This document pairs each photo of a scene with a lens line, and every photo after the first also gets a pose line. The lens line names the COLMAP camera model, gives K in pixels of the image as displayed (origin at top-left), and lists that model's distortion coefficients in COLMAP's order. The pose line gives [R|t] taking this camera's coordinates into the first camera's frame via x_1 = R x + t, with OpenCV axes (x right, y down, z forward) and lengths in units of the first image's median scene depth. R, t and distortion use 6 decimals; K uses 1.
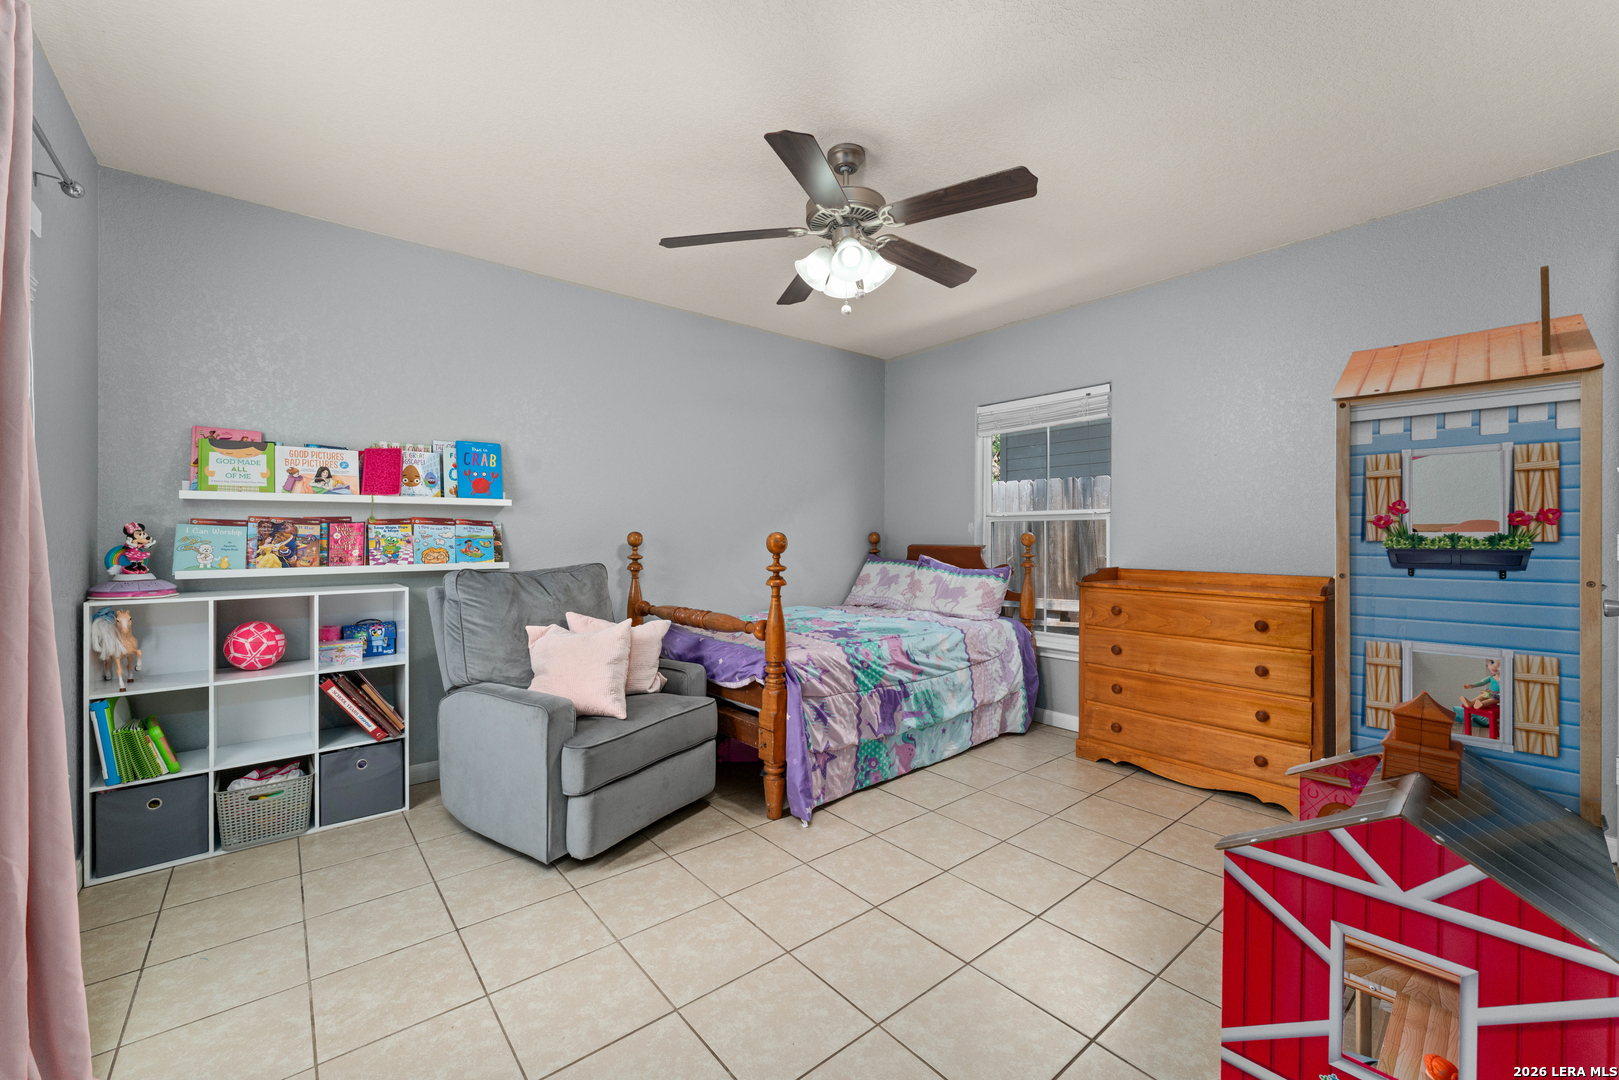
lens RADIAL K [[668.8, 0, 829.1], [0, 668.8, 542.4], [0, 0, 1]] dist [-0.001935, -0.000450]
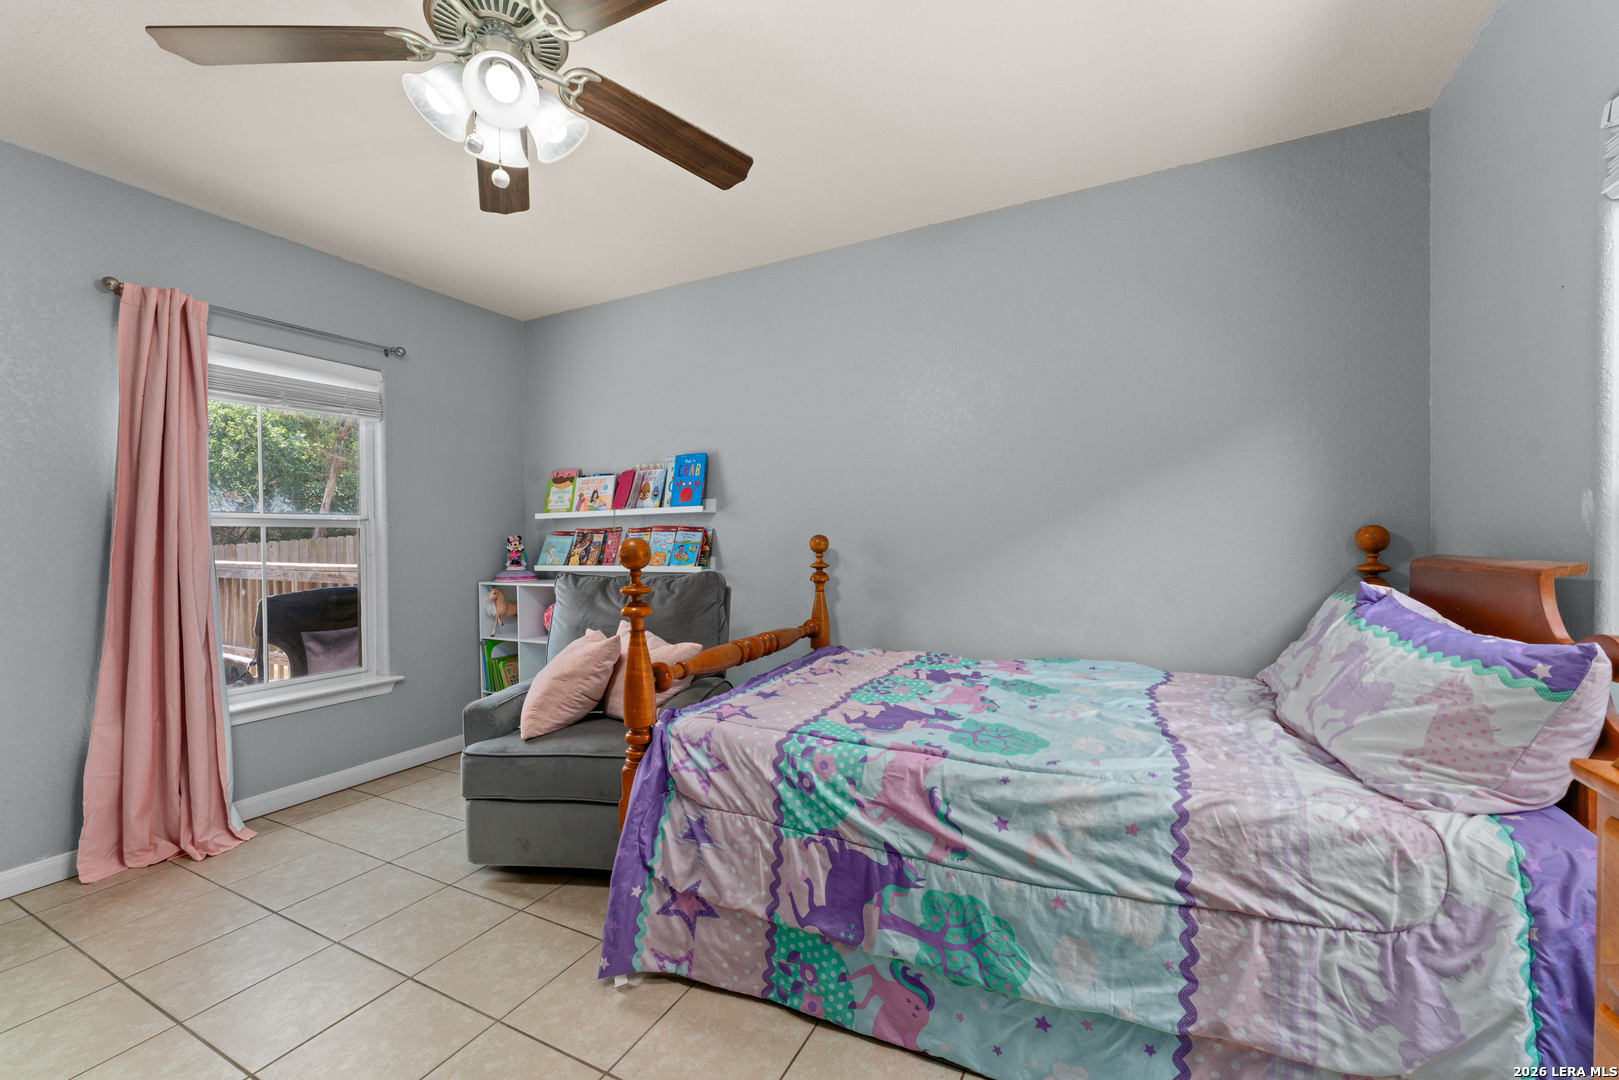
lens RADIAL K [[668.8, 0, 829.1], [0, 668.8, 542.4], [0, 0, 1]] dist [-0.001935, -0.000450]
pose [[0.355672, 0.003415, -0.934605, 0.570300], [0.004932, 0.999973, 0.005531, -0.012825], [0.934598, -0.006577, 0.355646, 0.841860]]
